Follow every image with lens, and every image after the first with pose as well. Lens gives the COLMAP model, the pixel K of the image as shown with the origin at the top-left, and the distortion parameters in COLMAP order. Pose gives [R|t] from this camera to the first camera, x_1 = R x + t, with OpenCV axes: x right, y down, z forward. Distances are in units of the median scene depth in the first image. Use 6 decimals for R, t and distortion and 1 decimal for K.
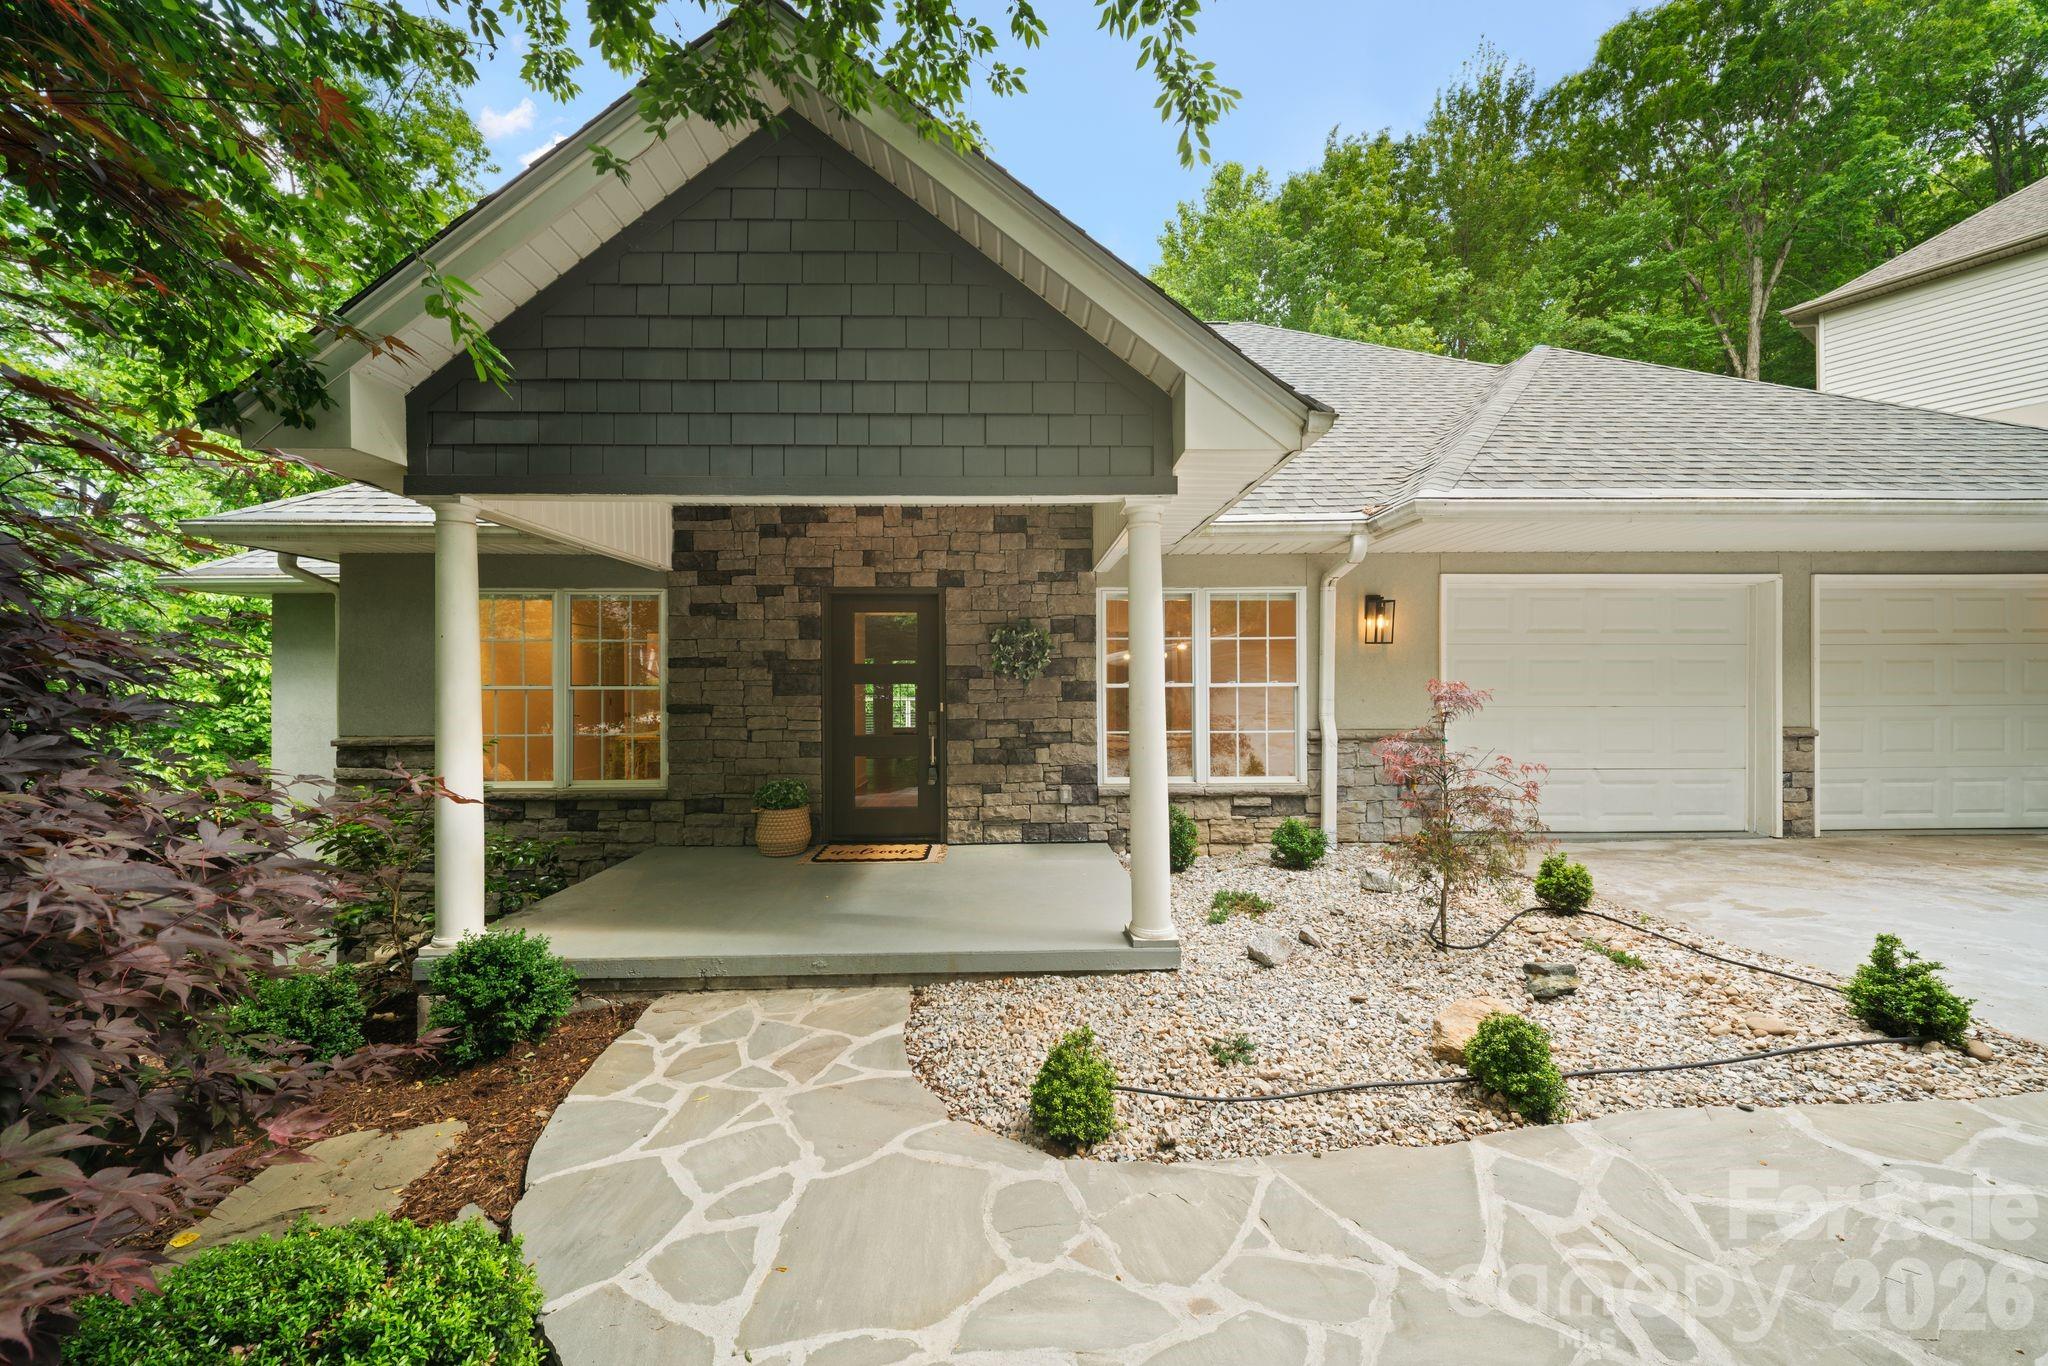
lens RADIAL K [[713.8, 0, 1022.1], [0, 713.8, 691.1], [0, 0, 1]] dist [-0.000610, -0.000077]
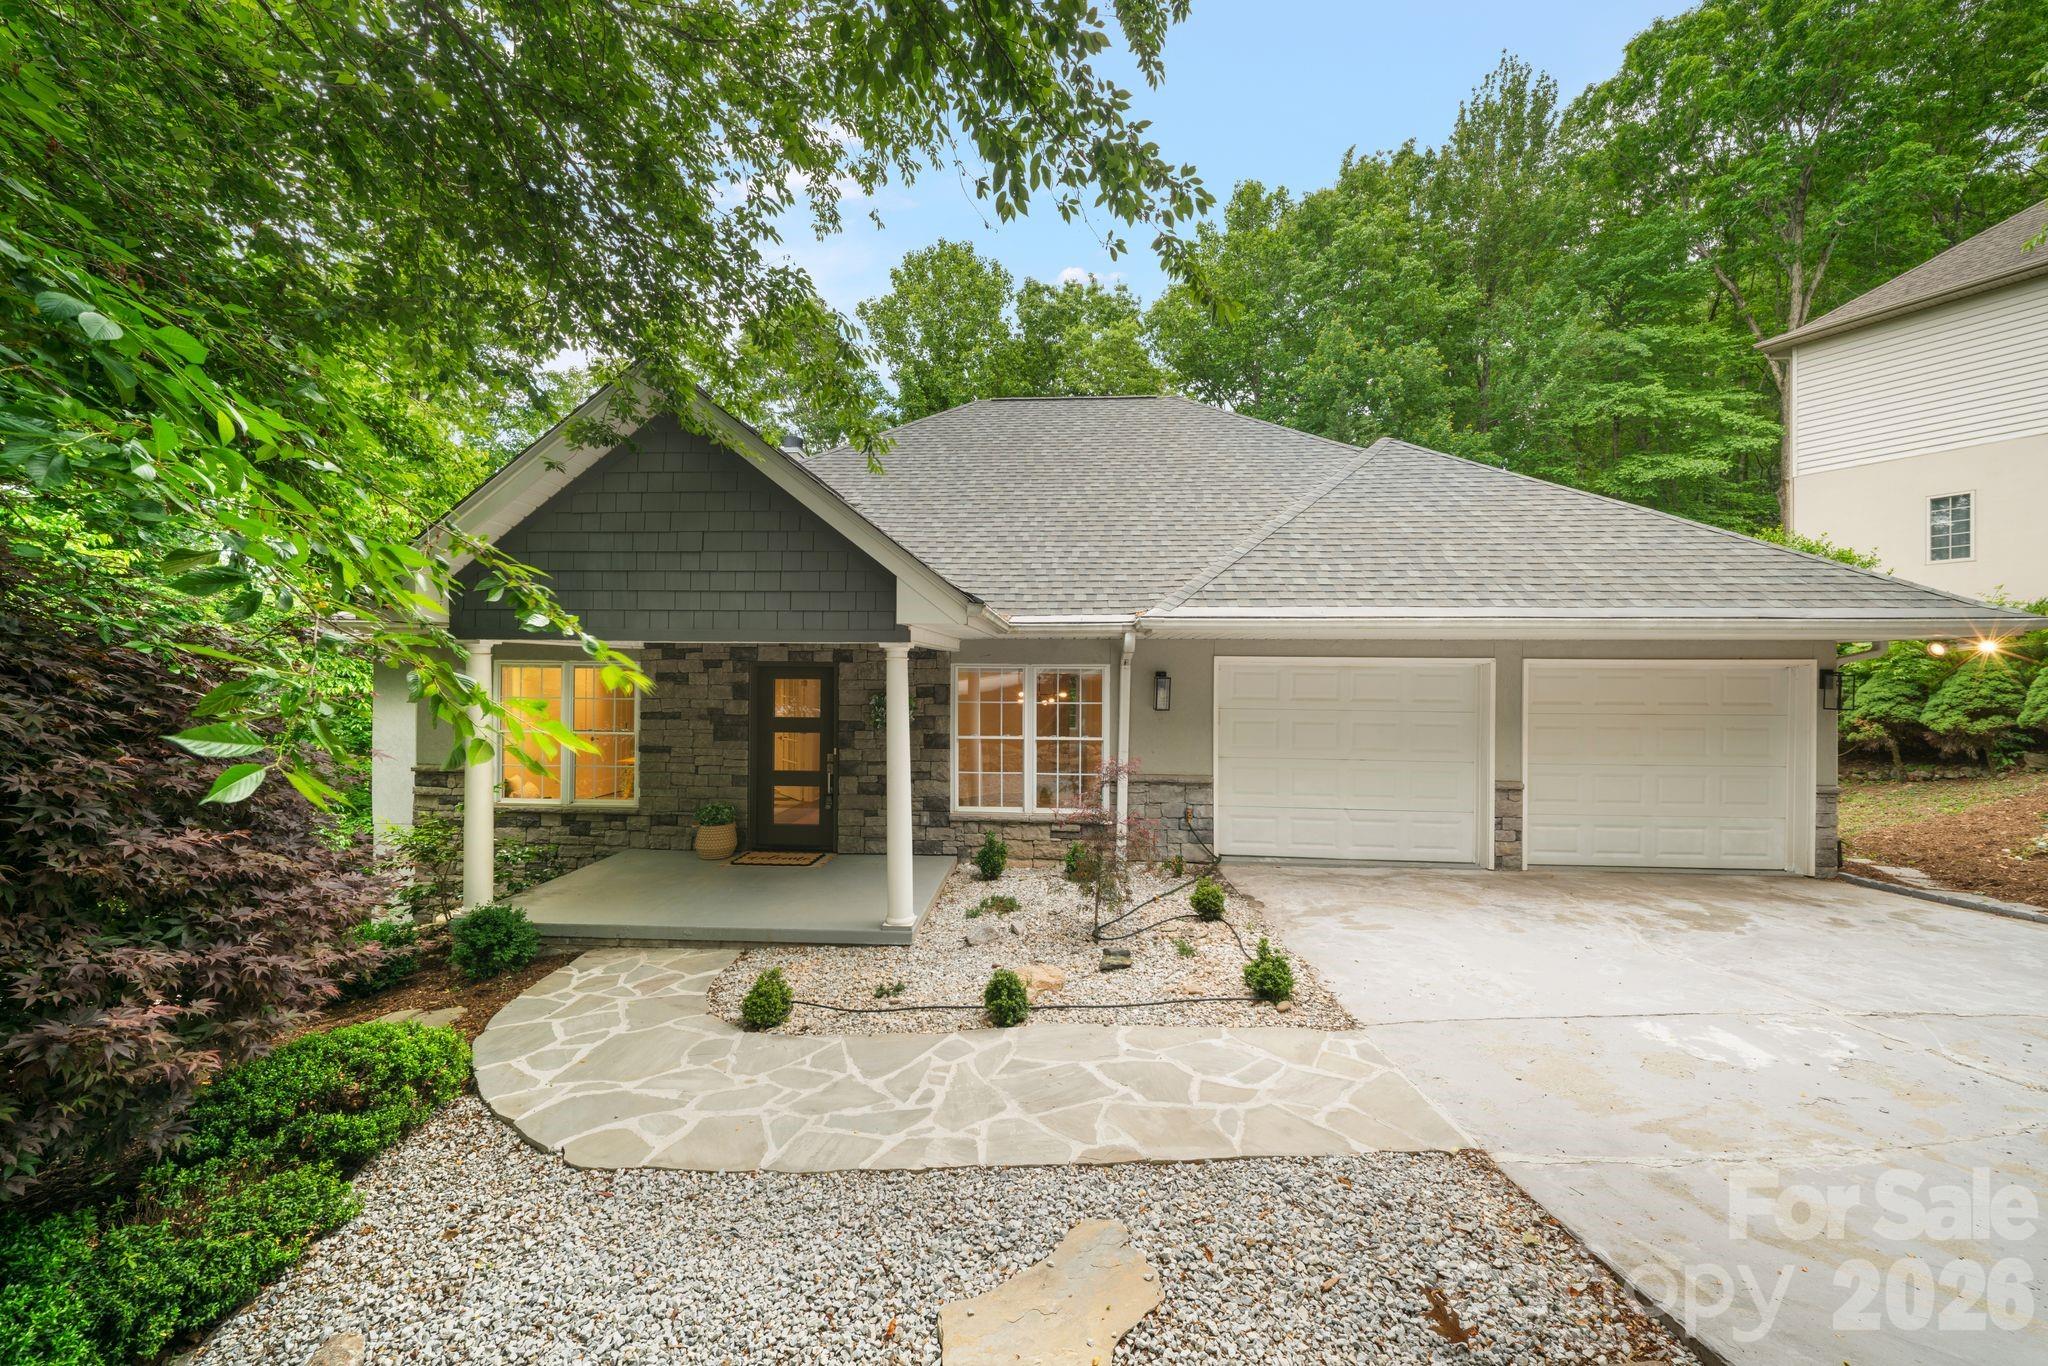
lens RADIAL K [[724.7, 0, 1024.0], [0, 724.7, 683.0], [0, 0, 1]] dist [0.005329, -0.000318]
pose [[0.996661, 0.013124, -0.080584, 0.346672], [-0.013267, 0.999911, -0.001245, -0.107839], [0.080560, 0.002310, 0.996747, -0.329829]]
